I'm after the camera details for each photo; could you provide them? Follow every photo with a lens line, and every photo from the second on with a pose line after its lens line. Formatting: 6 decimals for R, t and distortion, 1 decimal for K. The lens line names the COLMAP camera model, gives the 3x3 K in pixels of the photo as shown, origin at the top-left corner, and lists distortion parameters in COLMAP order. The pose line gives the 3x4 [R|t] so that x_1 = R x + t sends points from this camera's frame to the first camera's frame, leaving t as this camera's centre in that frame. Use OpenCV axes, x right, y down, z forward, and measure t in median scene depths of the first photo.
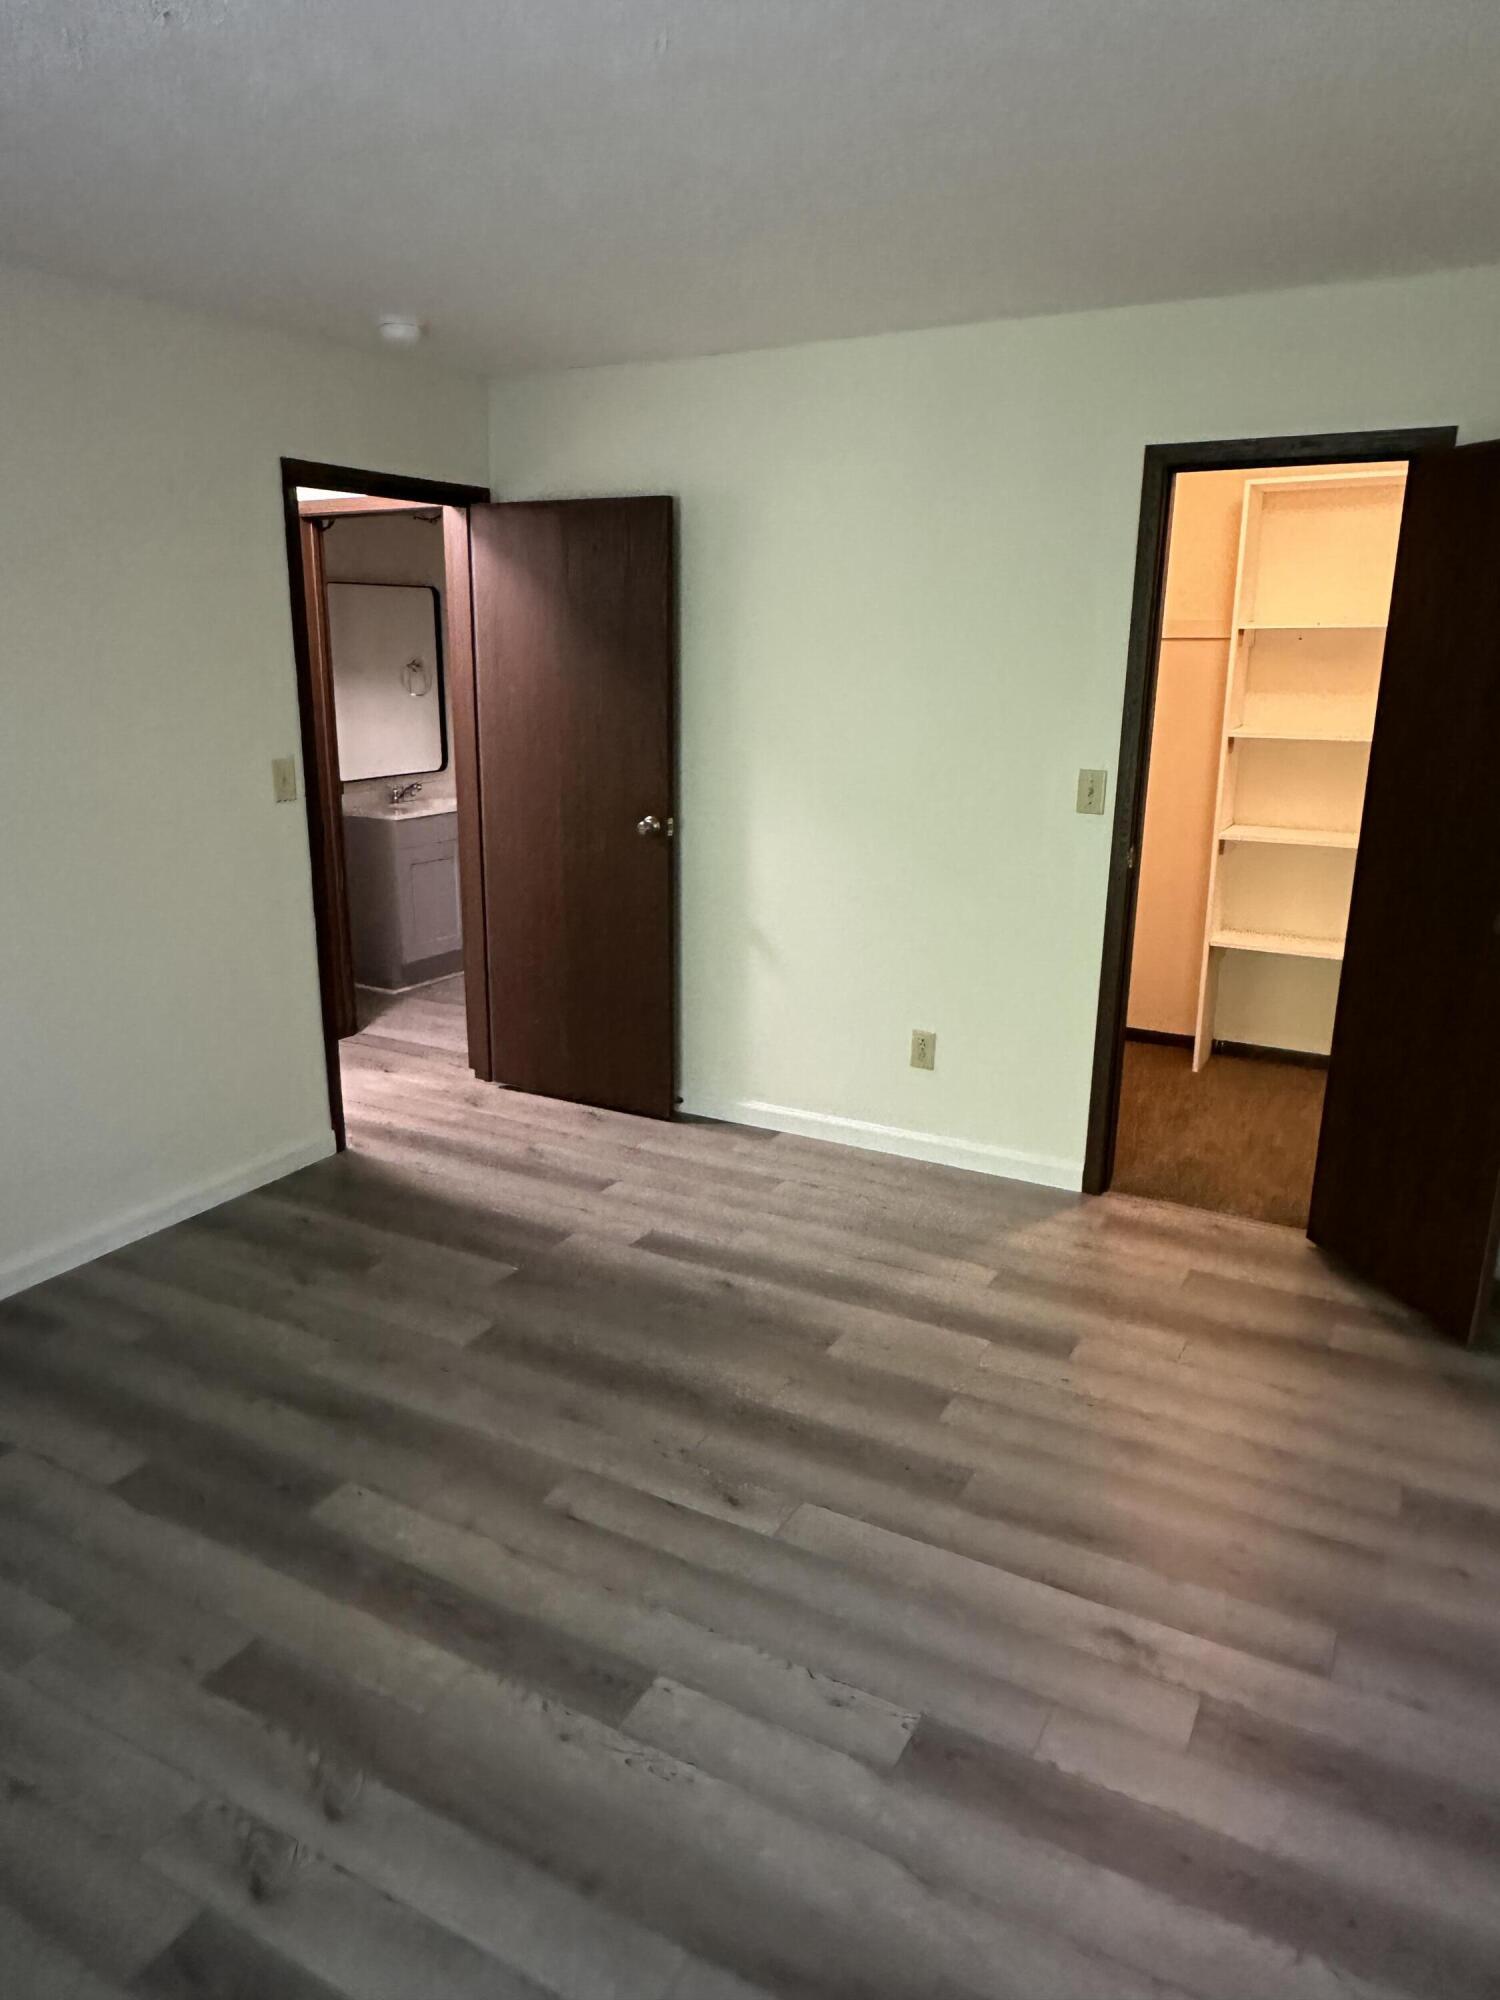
lens RADIAL K [[1321.5, 0, 751.8], [0, 1321.5, 1001.0], [0, 0, 1]] dist [-0.006242, 0.004814]
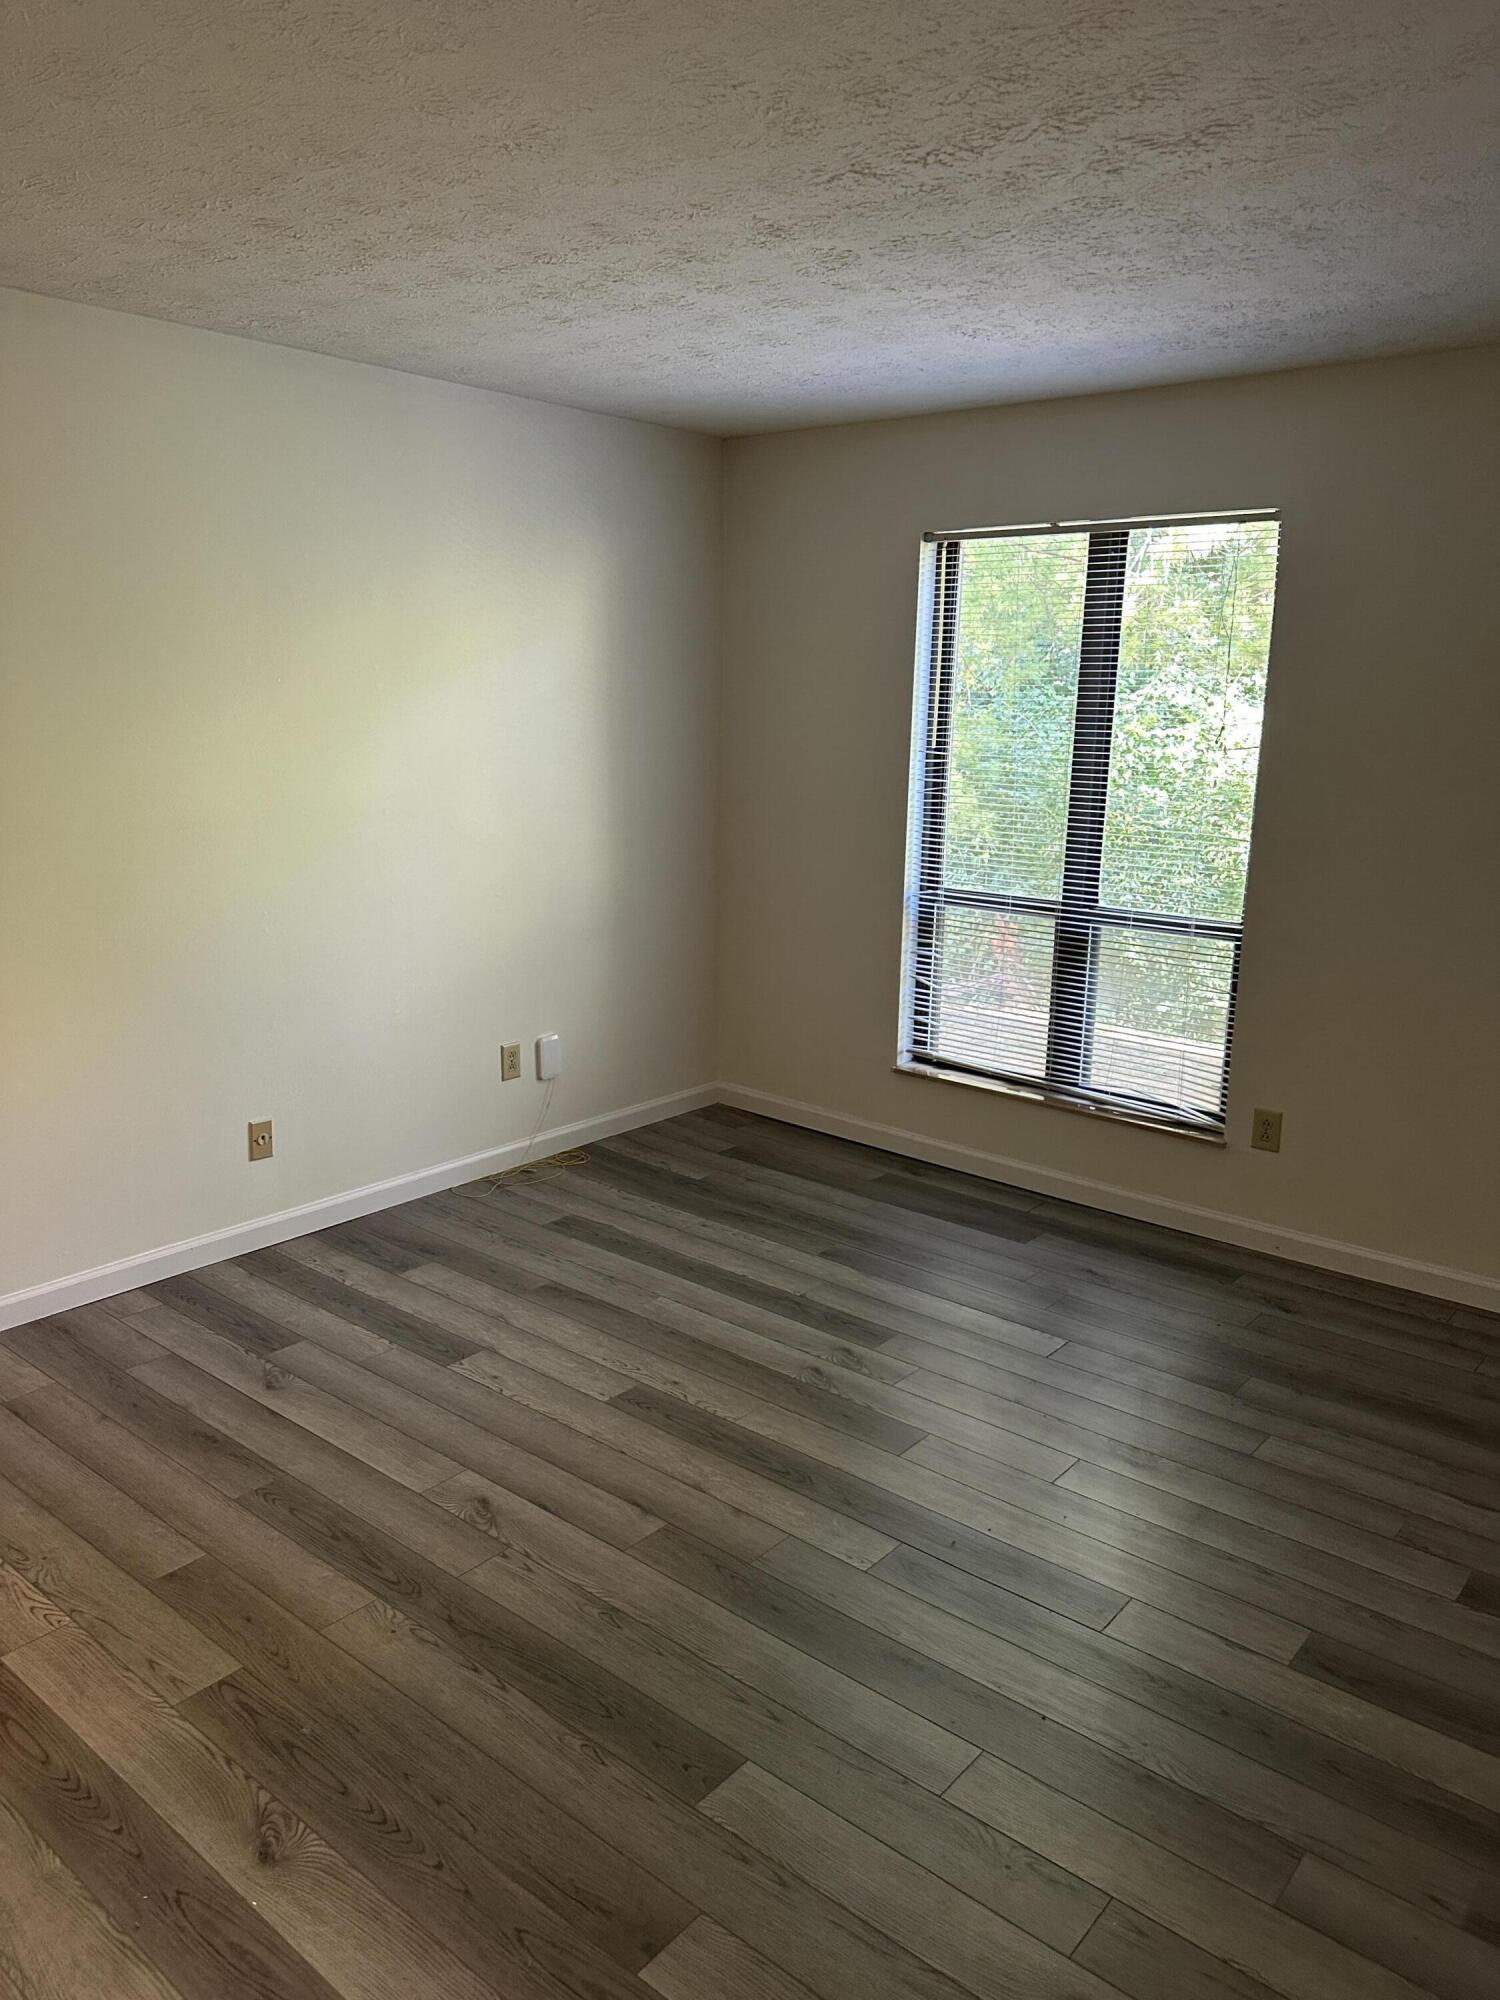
lens RADIAL K [[1399.5, 0, 749.1], [0, 1399.5, 998.2], [0, 0, 1]] dist [0.042760, -0.058734]
pose [[-0.982045, -0.055606, 0.180263, -0.266647], [0.032867, 0.890519, 0.453757, -0.311774], [-0.185760, 0.451534, -0.872703, 1.185571]]
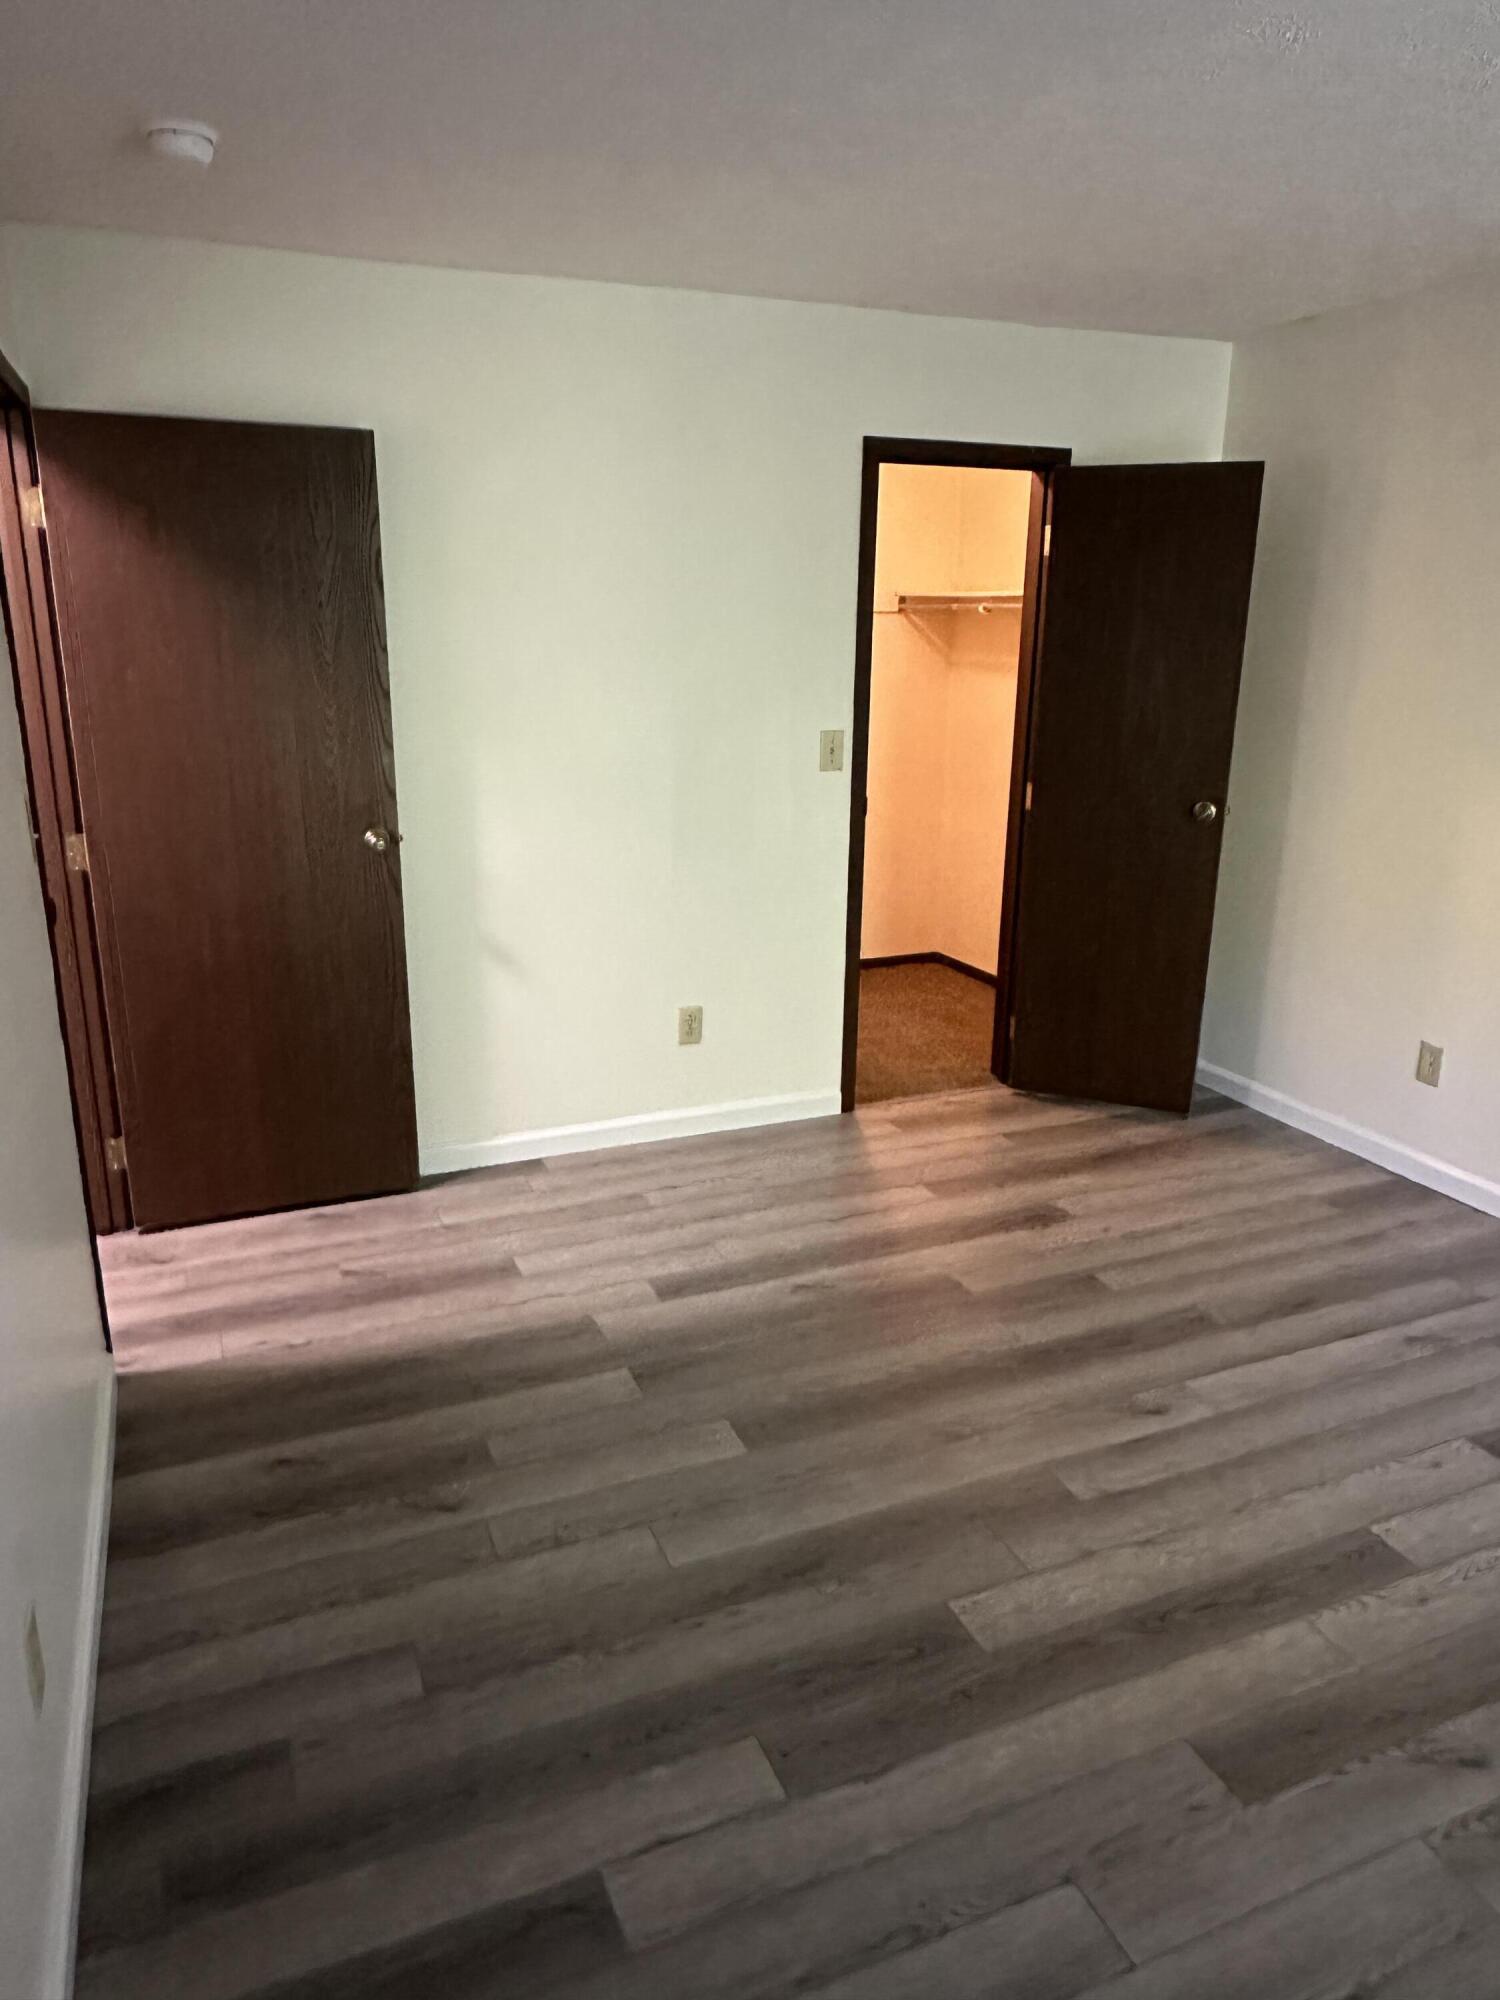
lens RADIAL K [[1321.5, 0, 740.1], [0, 1321.5, 1001.1], [0, 0, 1]] dist [-0.006242, 0.004814]
pose [[0.620373, -0.218291, 0.753317, -0.657923], [0.205241, 0.972201, 0.112697, -0.094536], [-0.756977, 0.084698, 0.647930, 0.361474]]
